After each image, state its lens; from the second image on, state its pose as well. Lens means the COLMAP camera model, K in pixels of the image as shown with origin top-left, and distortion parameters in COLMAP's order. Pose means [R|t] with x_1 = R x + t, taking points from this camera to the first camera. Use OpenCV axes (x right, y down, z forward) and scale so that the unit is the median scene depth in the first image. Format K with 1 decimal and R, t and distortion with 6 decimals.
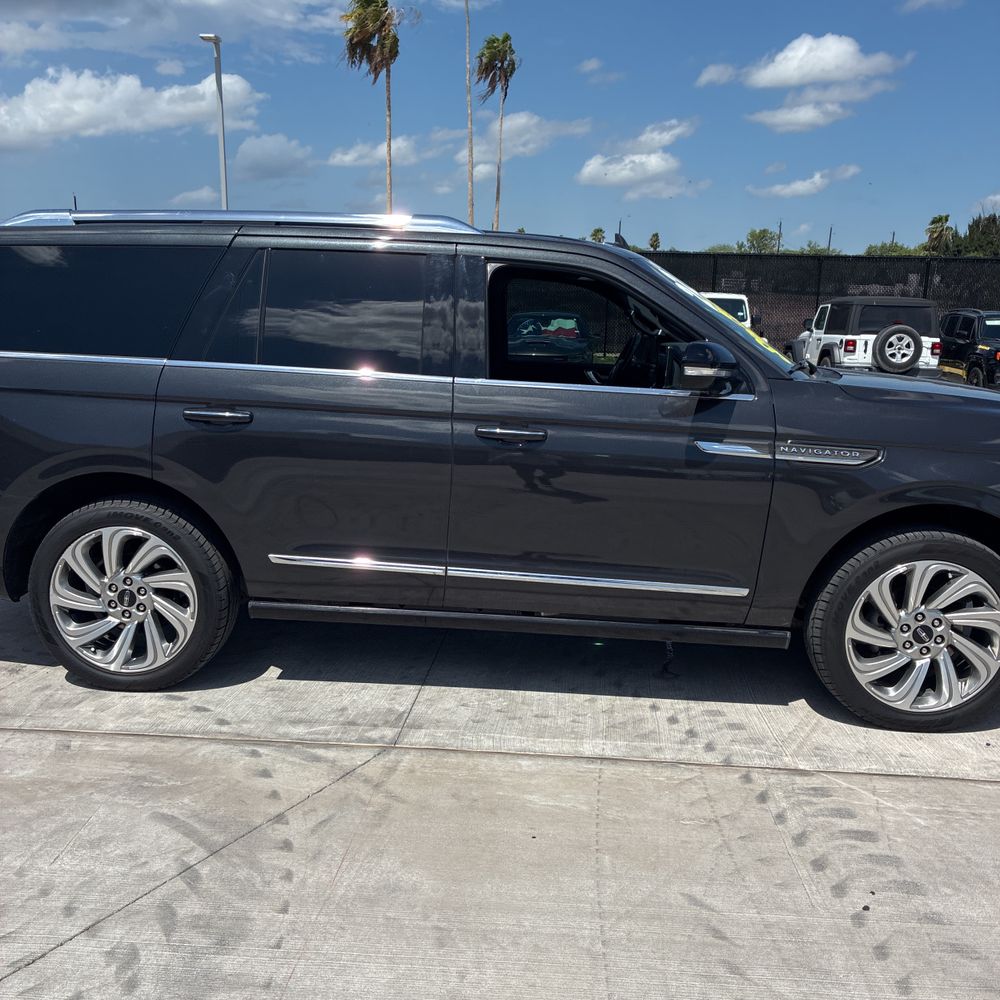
lens RADIAL K [[984.9, 0, 499.0], [0, 984.9, 489.3], [0, 0, 1]] dist [0.028006, 0.000798]
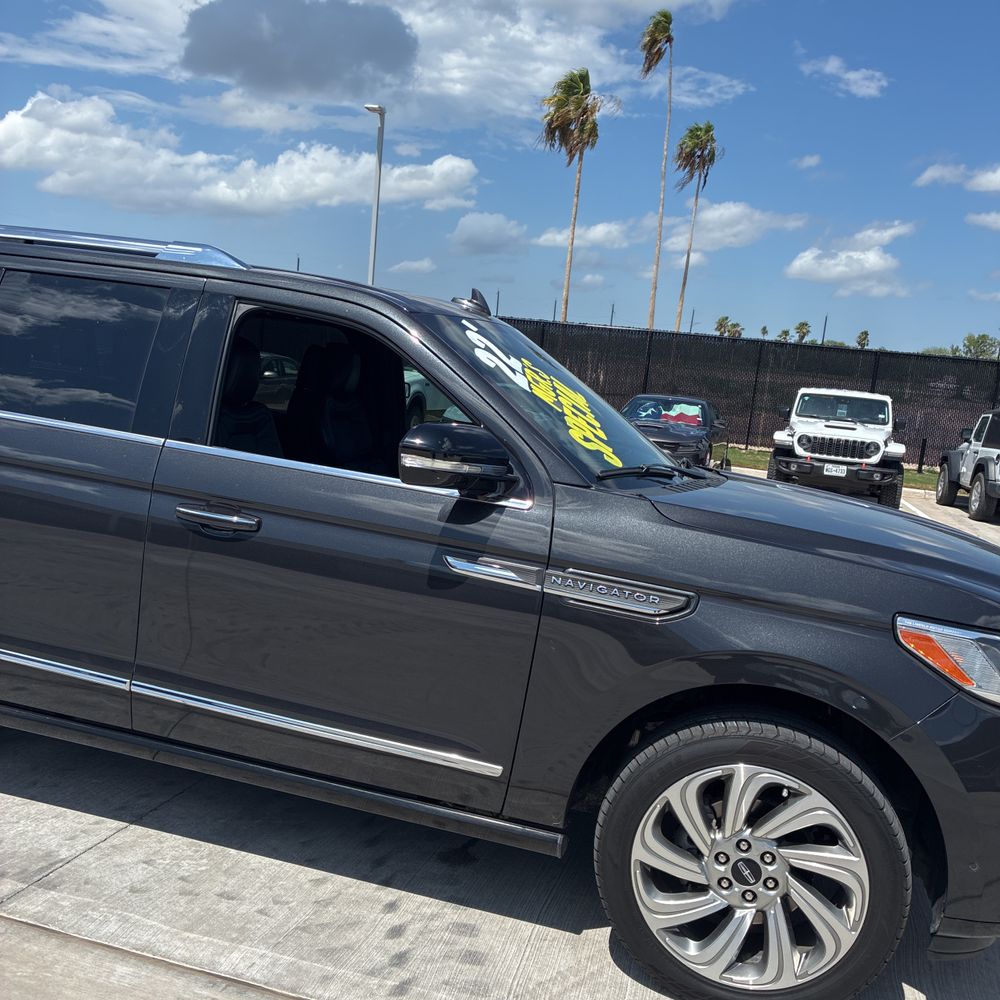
lens RADIAL K [[984.9, 0, 499.0], [0, 984.9, 489.3], [0, 0, 1]] dist [0.028006, 0.000798]
pose [[0.978389, 0.101860, -0.179943, 0.357452], [-0.115318, 0.991136, -0.065958, -0.052408], [0.171629, 0.085284, 0.981463, 0.271254]]
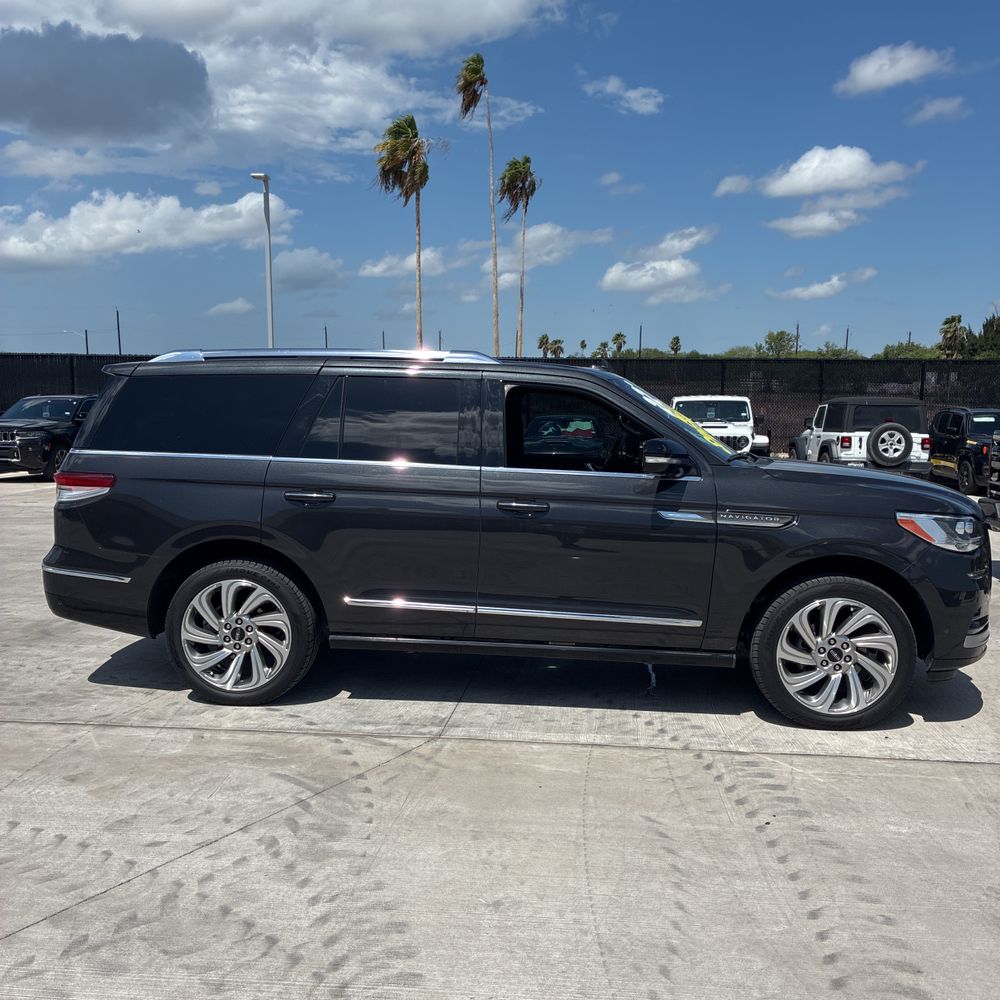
lens RADIAL K [[972.1, 0, 510.4], [0, 972.1, 501.4], [0, 0, 1]] dist [0.064505, -0.076136]
pose [[0.999820, -0.011340, -0.015239, 0.014445], [0.009946, 0.996015, -0.088632, 0.053653], [0.016183, 0.088464, 0.995948, -0.335758]]
